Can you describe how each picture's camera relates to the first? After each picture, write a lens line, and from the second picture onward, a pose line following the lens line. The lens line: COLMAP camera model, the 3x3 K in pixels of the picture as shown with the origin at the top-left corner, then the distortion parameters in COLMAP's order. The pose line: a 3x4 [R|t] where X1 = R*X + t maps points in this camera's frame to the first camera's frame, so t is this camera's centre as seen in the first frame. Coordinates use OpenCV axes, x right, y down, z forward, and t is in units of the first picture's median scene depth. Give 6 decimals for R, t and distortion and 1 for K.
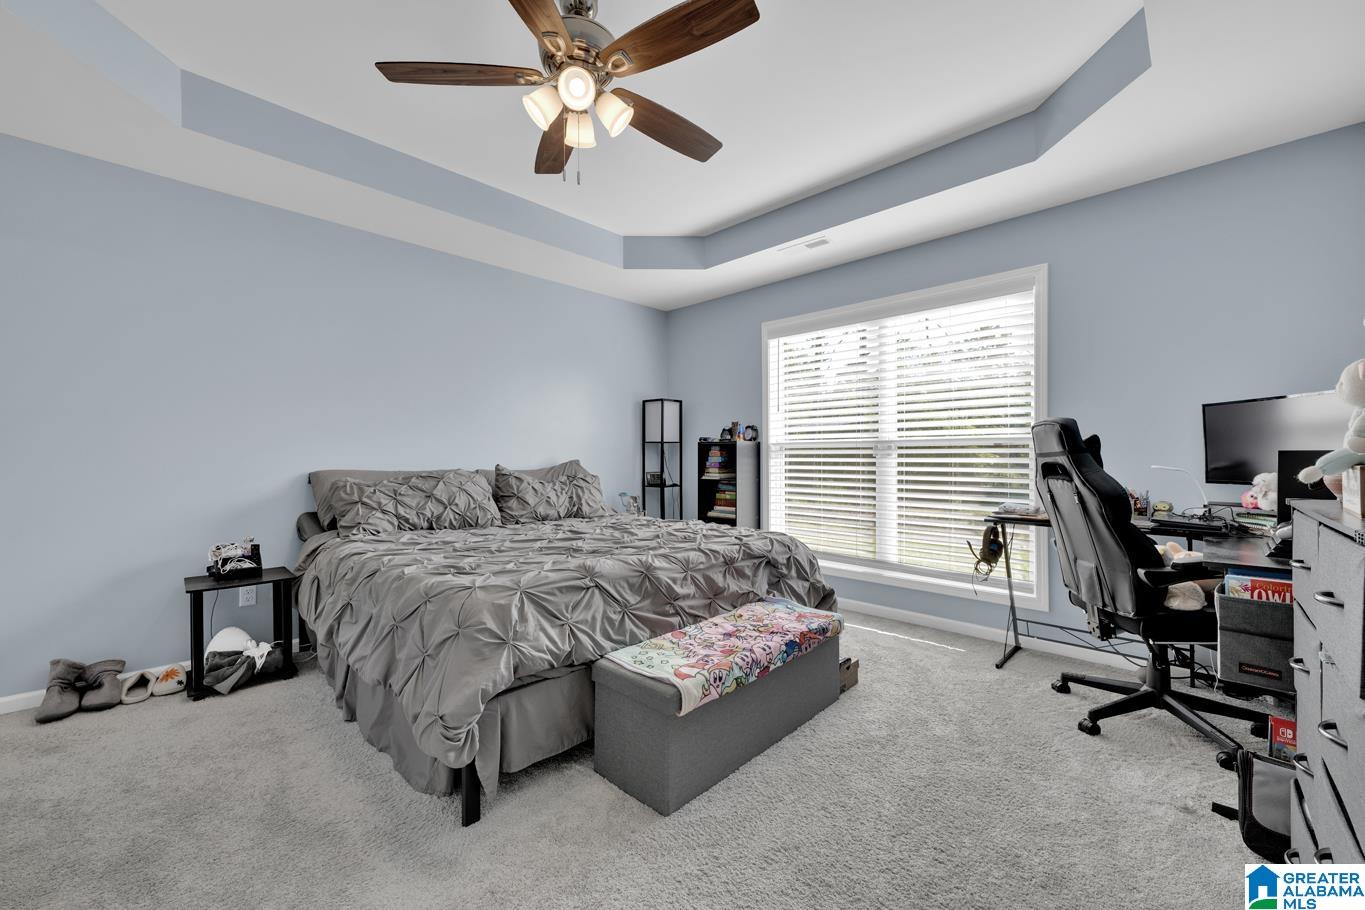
lens RADIAL K [[528.3, 0, 682.5], [0, 528.3, 455.0], [0, 0, 1]] dist [0.000451, 0.000098]
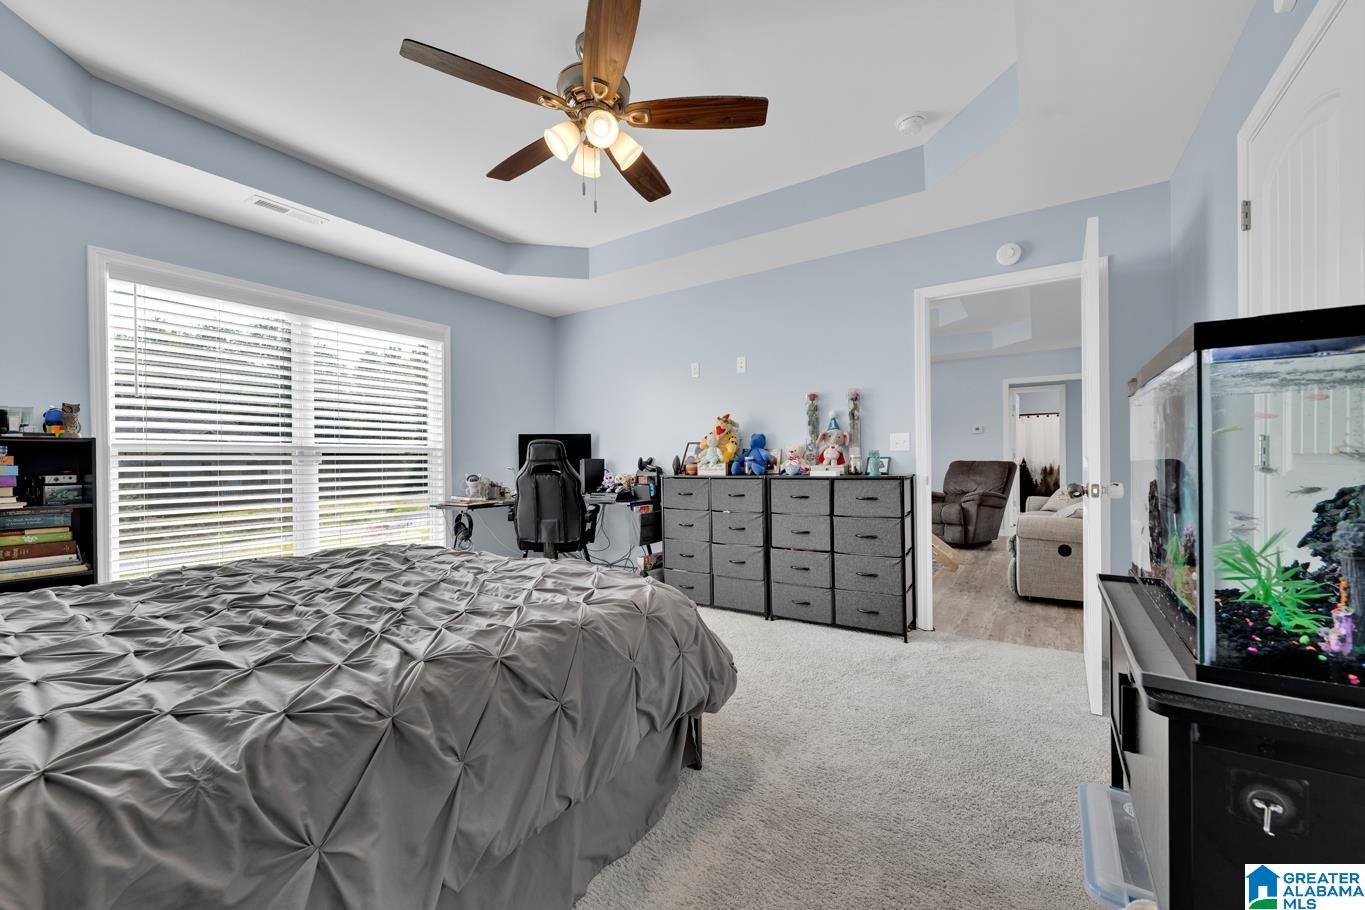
lens RADIAL K [[528.3, 0, 682.5], [0, 528.3, 455.0], [0, 0, 1]] dist [0.000451, 0.000098]
pose [[-0.179076, 0.014748, 0.983725, -0.655226], [0.005542, 0.999887, -0.013982, 0.005044], [-0.983820, 0.002948, -0.179137, 0.506457]]
